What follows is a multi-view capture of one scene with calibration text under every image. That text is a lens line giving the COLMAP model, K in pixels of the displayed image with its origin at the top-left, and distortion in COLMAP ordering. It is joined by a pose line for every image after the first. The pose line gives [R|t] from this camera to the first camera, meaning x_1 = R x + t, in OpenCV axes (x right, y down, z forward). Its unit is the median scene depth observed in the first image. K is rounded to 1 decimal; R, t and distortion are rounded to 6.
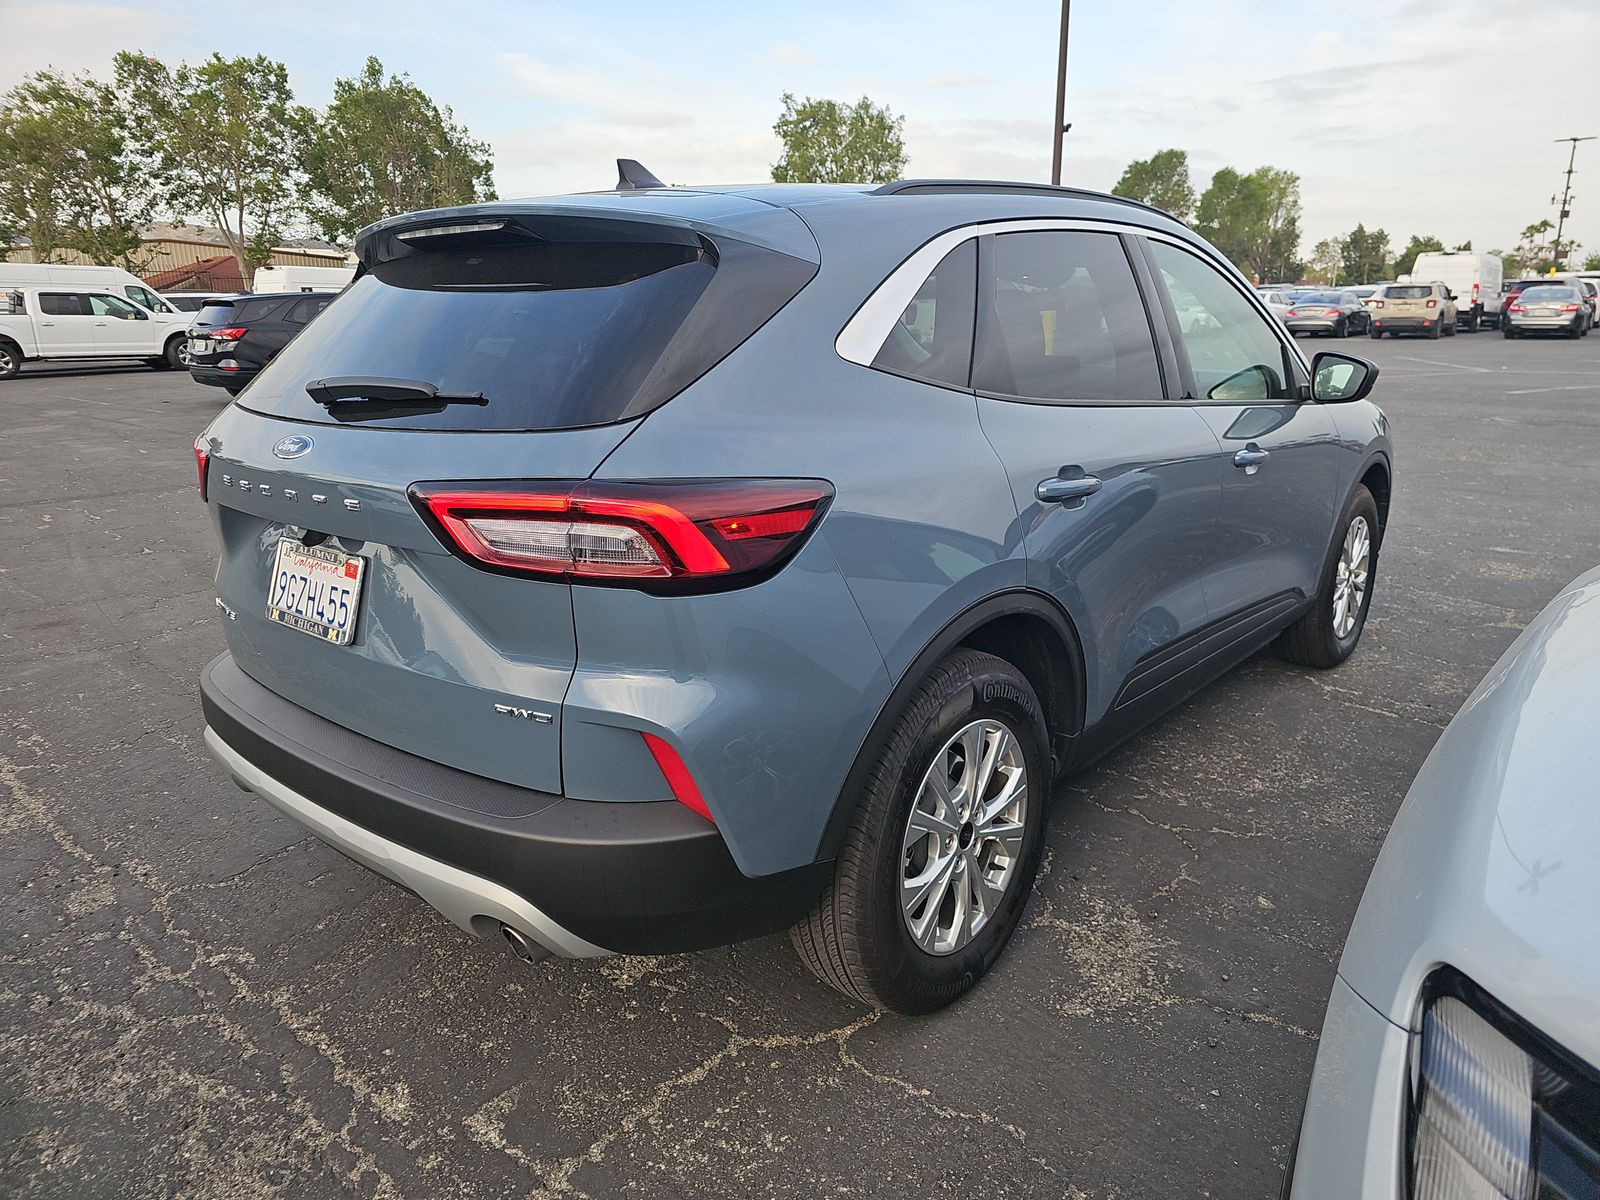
lens RADIAL K [[1054.8, 0, 800.0], [0, 1054.8, 600.0], [0, 0, 1]] dist [0.039422, -0.033591]
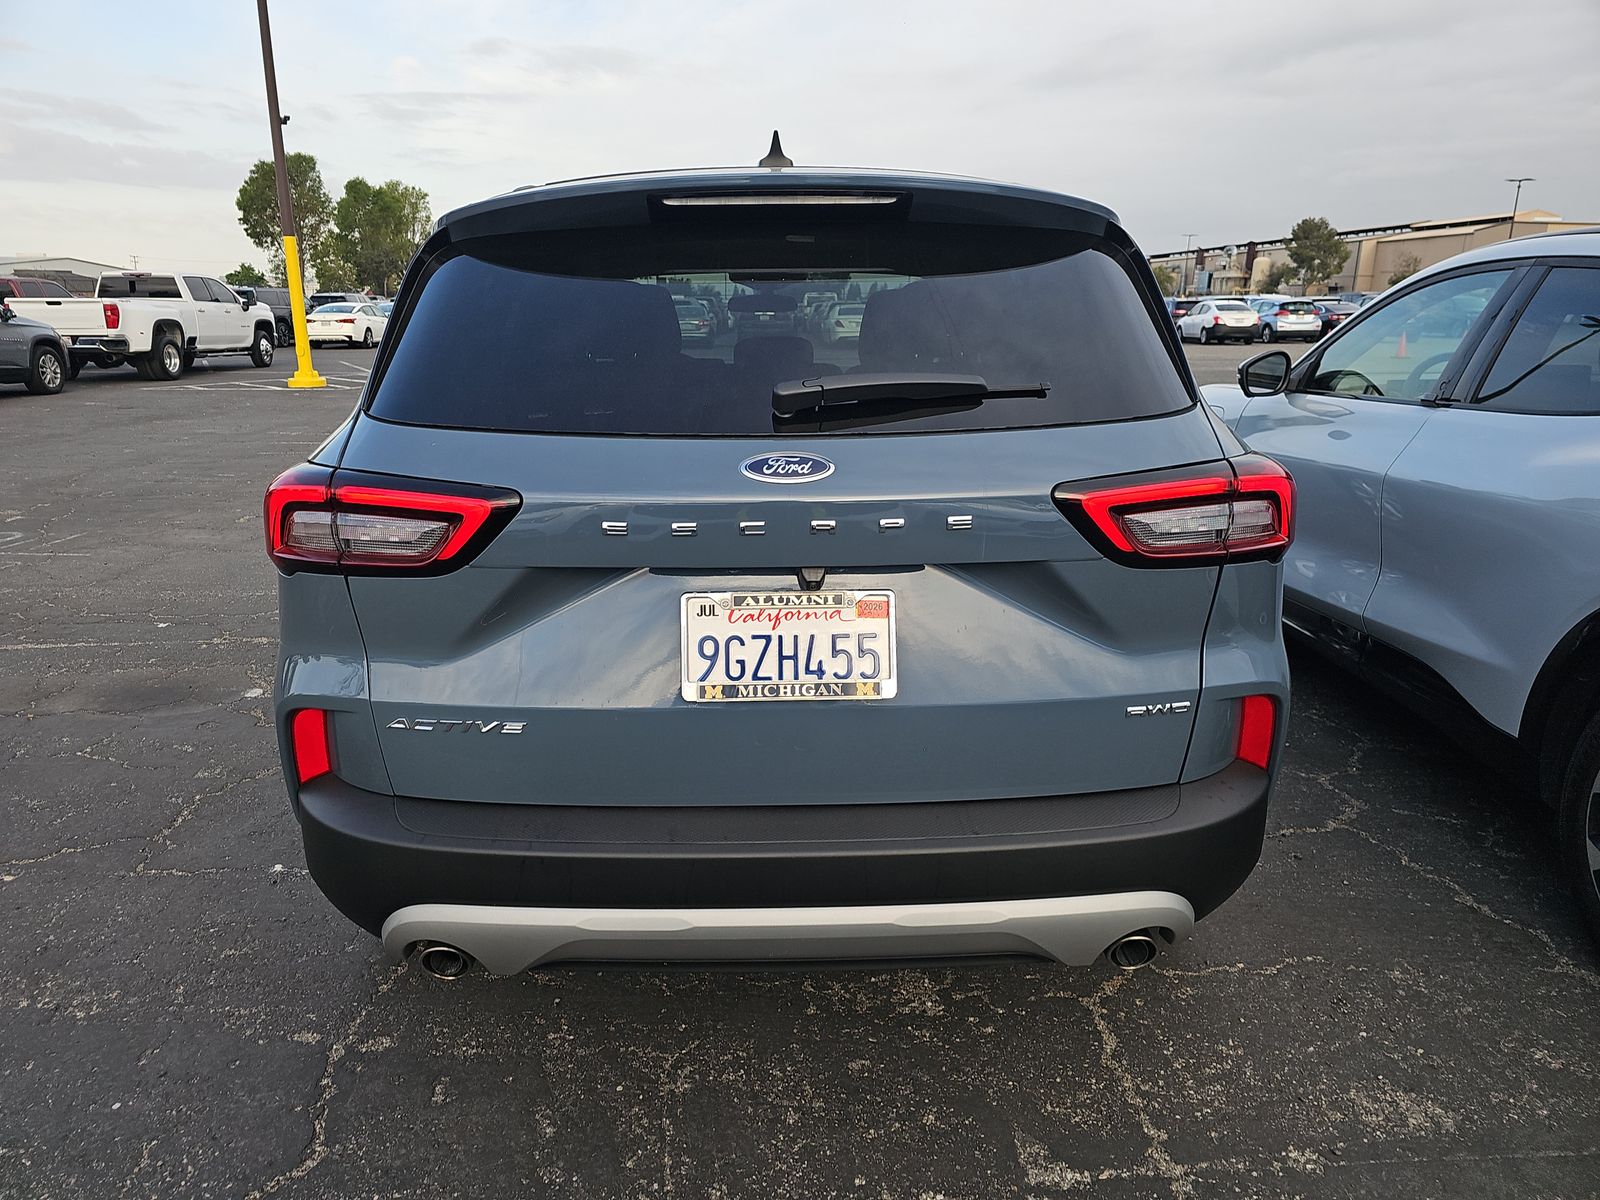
lens RADIAL K [[1054.8, 0, 800.0], [0, 1054.8, 600.0], [0, 0, 1]] dist [0.039422, -0.033591]
pose [[0.744836, -0.165330, 0.646440, -0.964330], [0.171023, 0.983756, 0.054546, -0.085732], [-0.644957, 0.069928, 0.761013, 0.394565]]
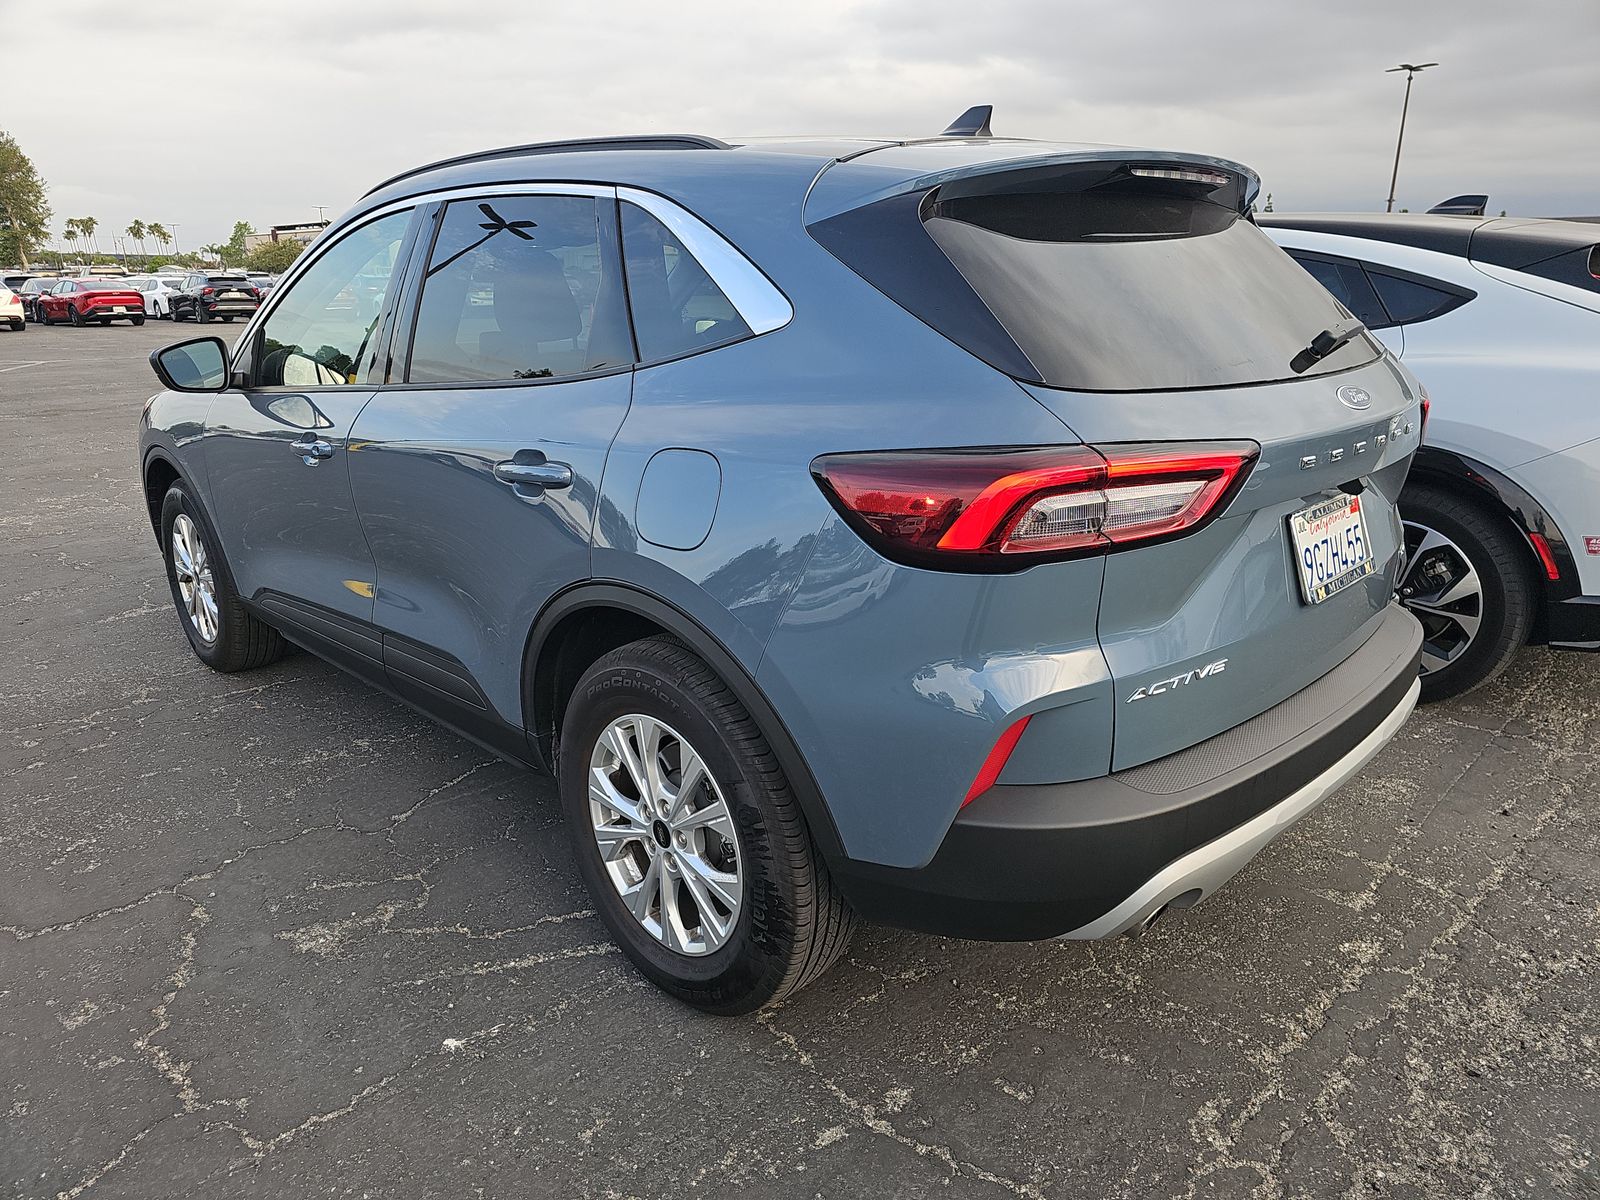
lens RADIAL K [[1045.1, 0, 800.0], [0, 1045.1, 600.0], [0, 0, 1]] dist [0.025929, -0.030627]
pose [[0.093060, -0.281239, 0.955115, -1.453253], [0.275473, 0.929104, 0.246739, -0.339404], [-0.956794, 0.240147, 0.163936, 1.334374]]
